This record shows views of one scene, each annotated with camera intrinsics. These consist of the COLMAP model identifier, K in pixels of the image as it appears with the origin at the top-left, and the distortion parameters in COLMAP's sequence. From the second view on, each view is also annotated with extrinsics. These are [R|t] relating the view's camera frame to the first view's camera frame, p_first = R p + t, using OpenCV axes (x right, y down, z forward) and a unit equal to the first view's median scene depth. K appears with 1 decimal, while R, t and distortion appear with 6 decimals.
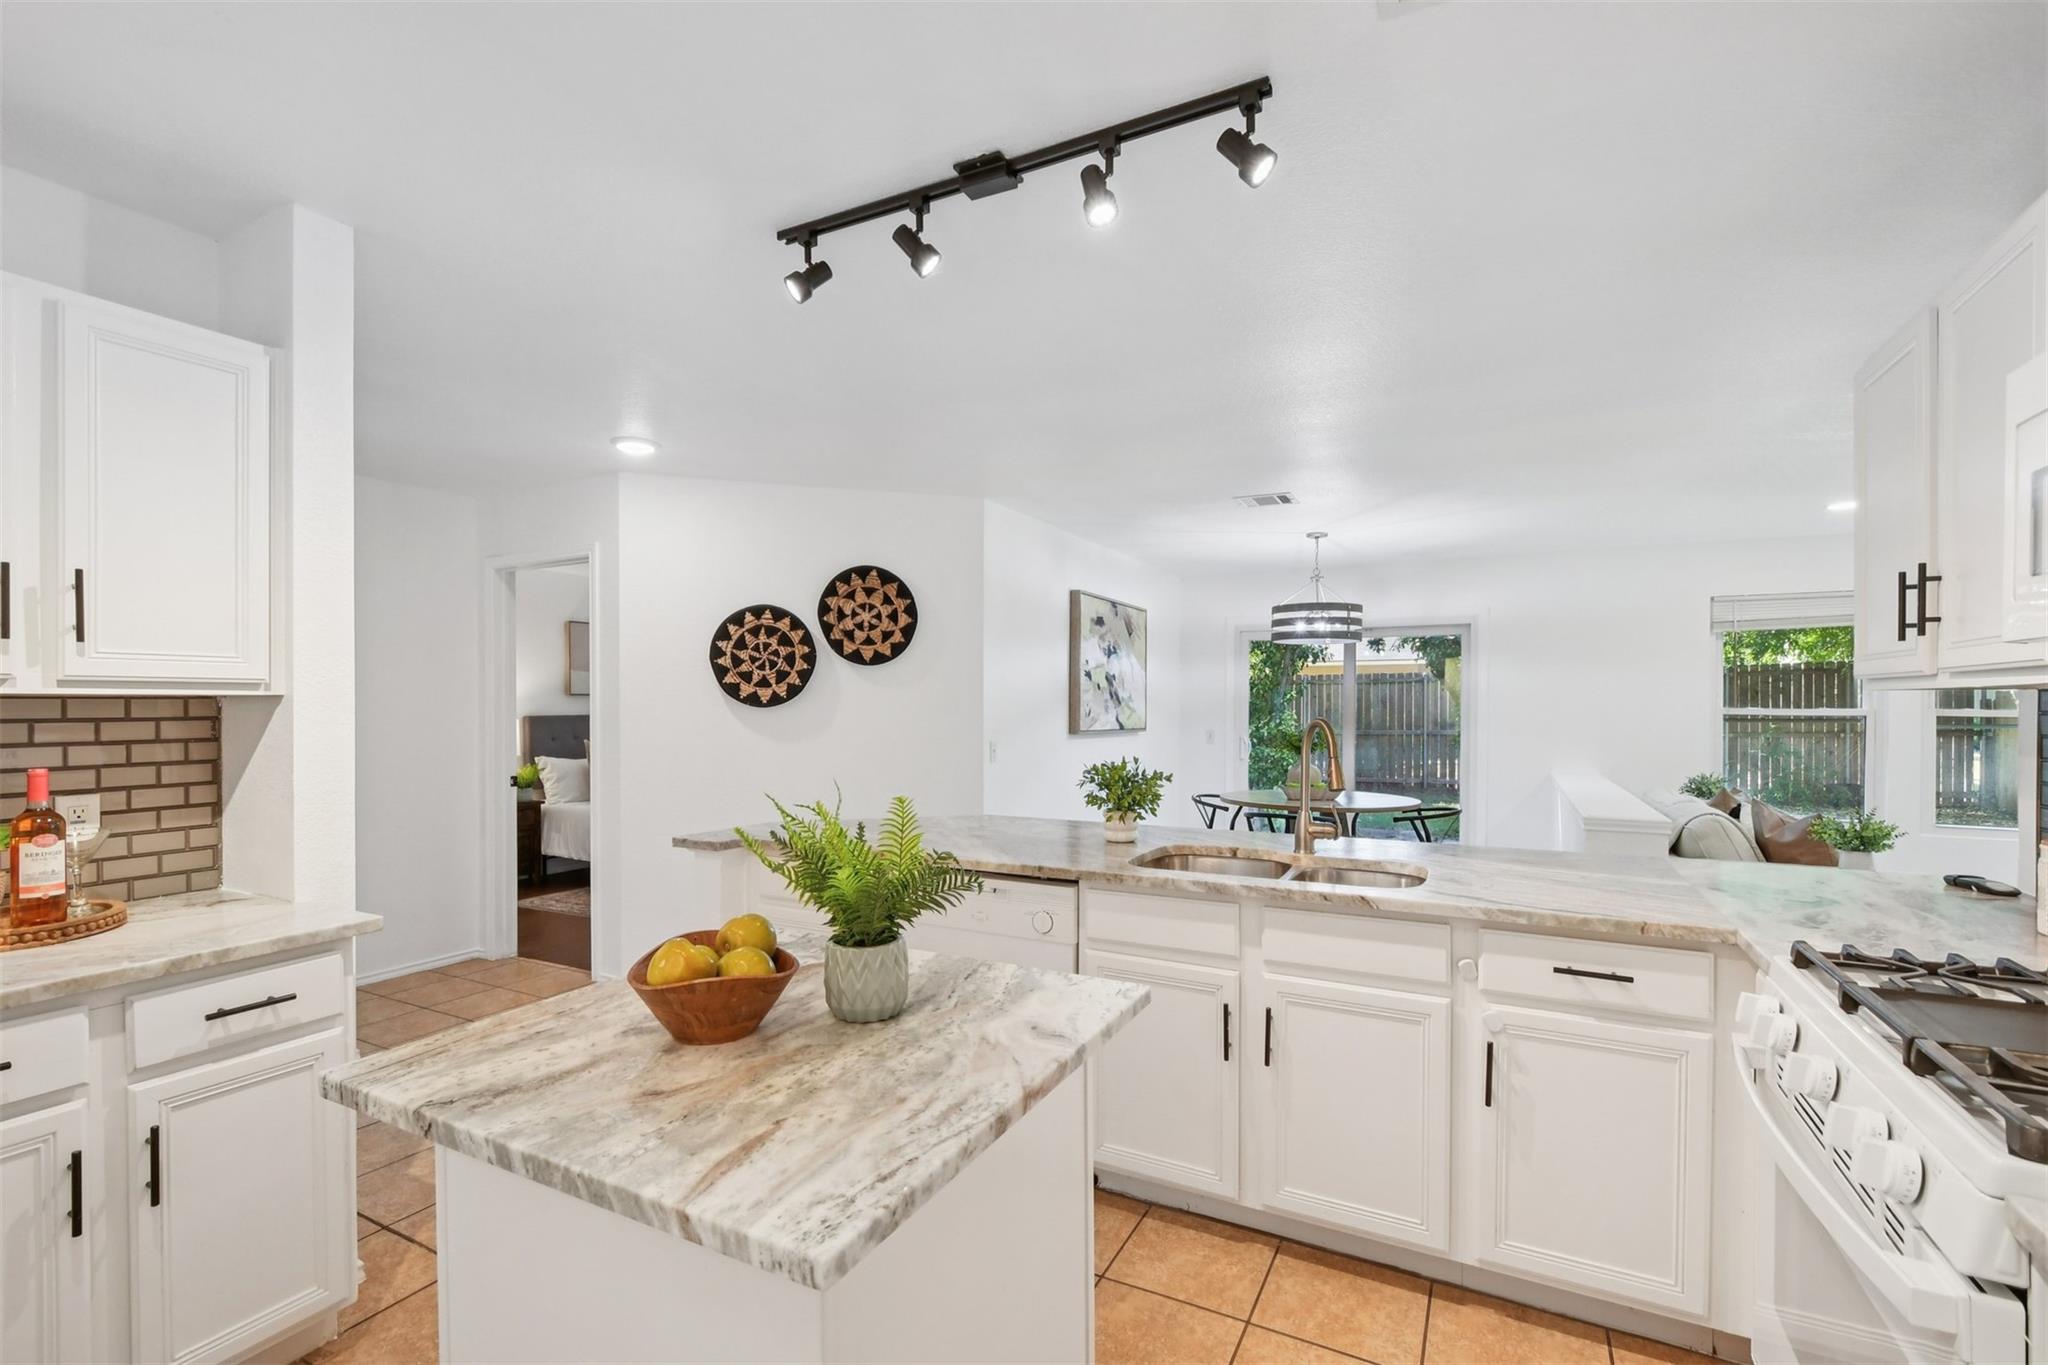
lens RADIAL K [[902.3, 0, 1019.9], [0, 902.3, 712.6], [0, 0, 1]] dist [-0.003260, -0.000772]
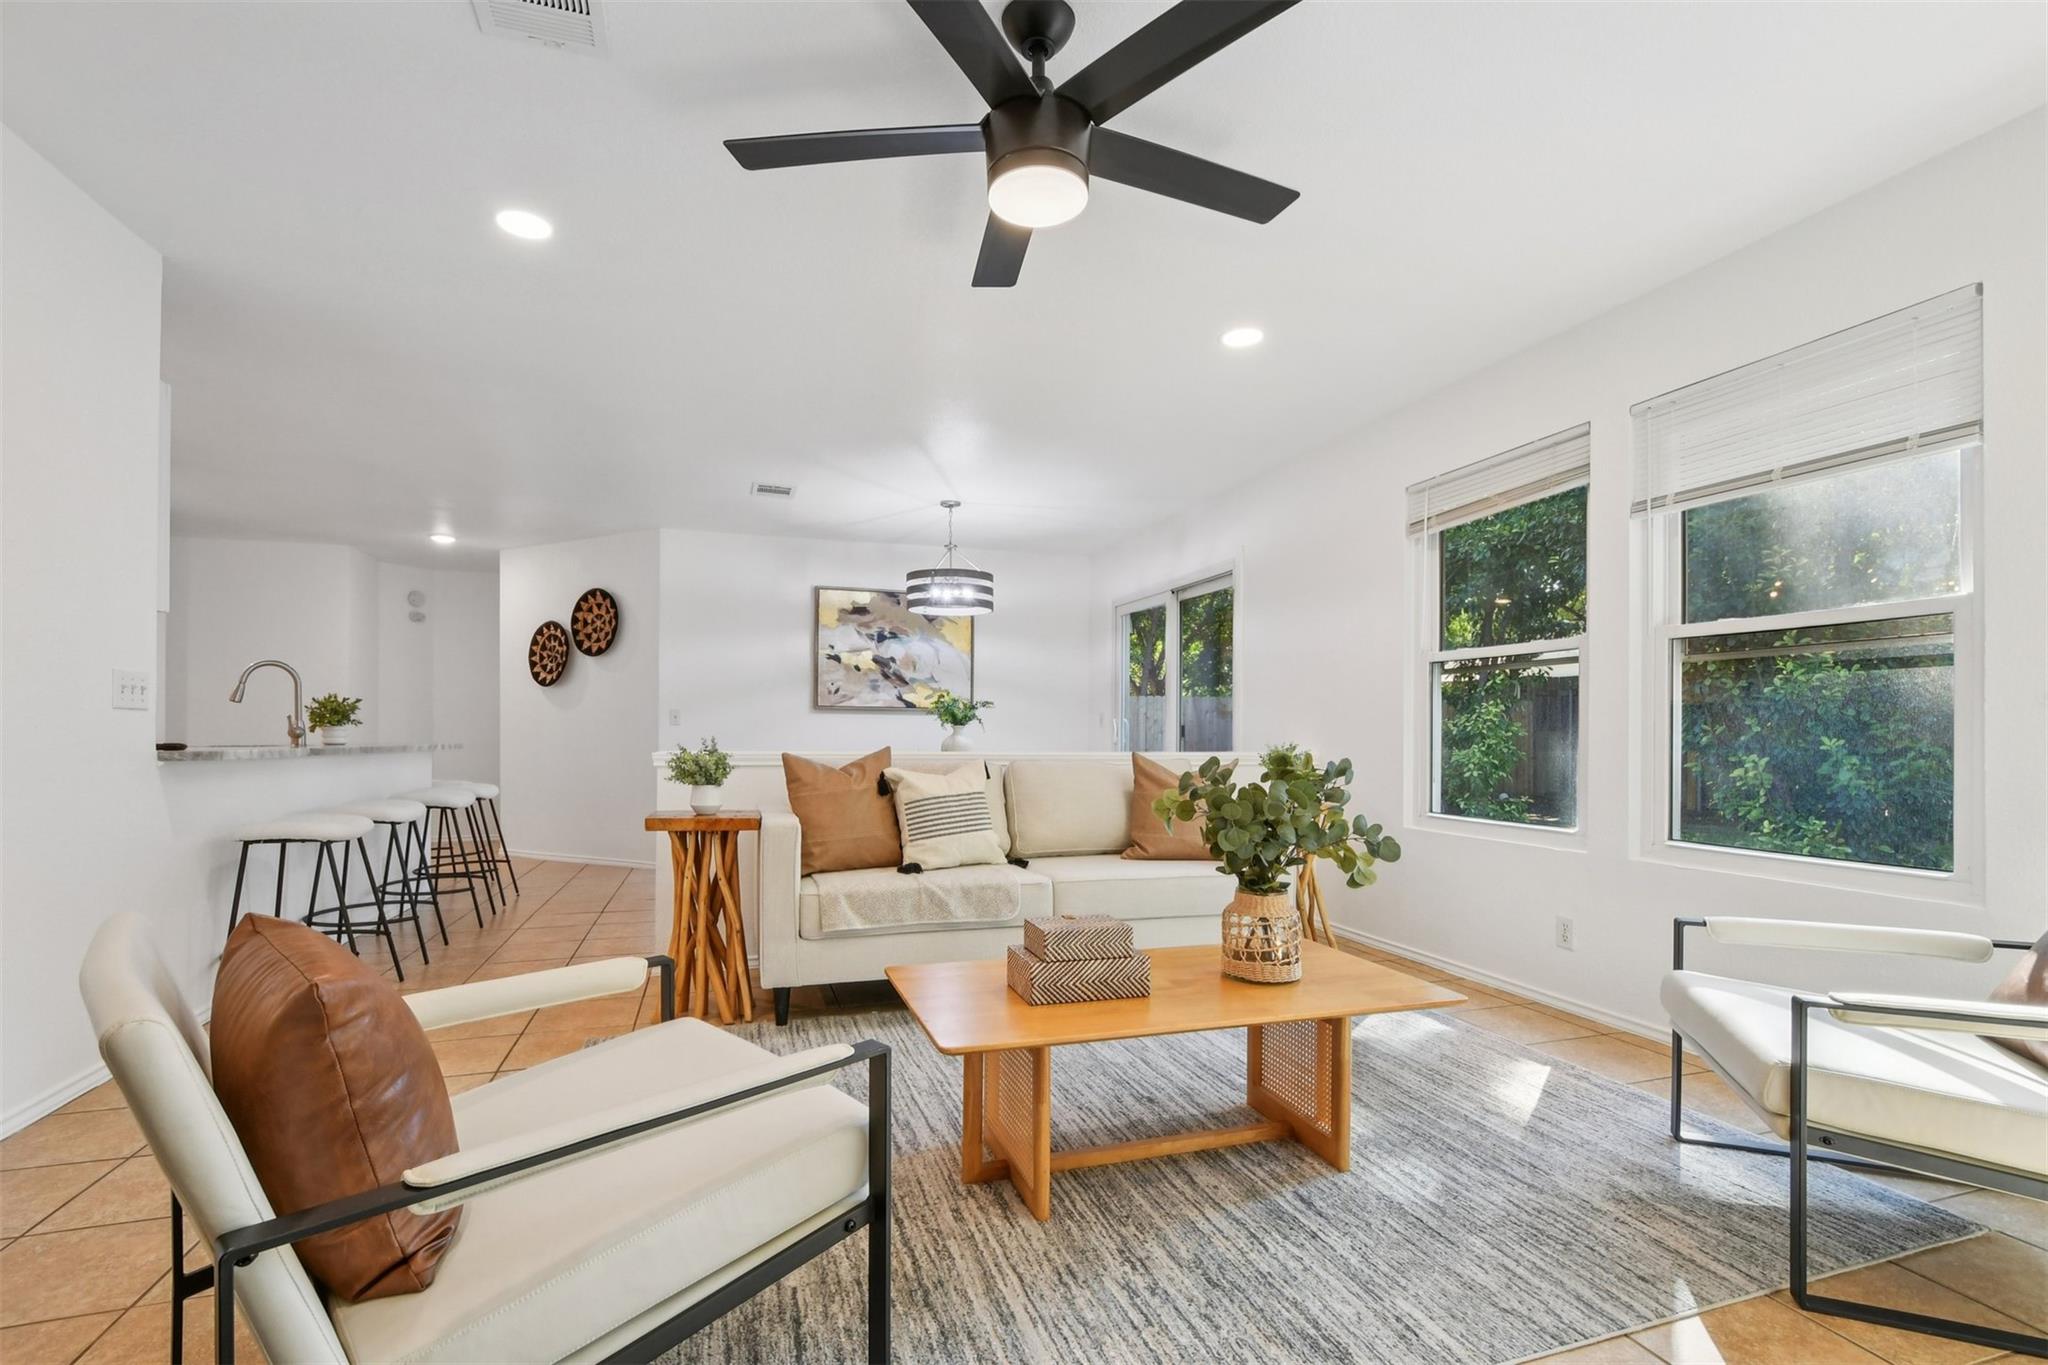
lens RADIAL K [[902.3, 0, 1019.9], [0, 902.3, 712.6], [0, 0, 1]] dist [-0.003260, -0.000772]
pose [[0.721603, -0.016465, -0.692111, 1.343086], [-0.006255, 0.999521, -0.030300, 0.079089], [0.692279, 0.026194, 0.721155, 0.425479]]
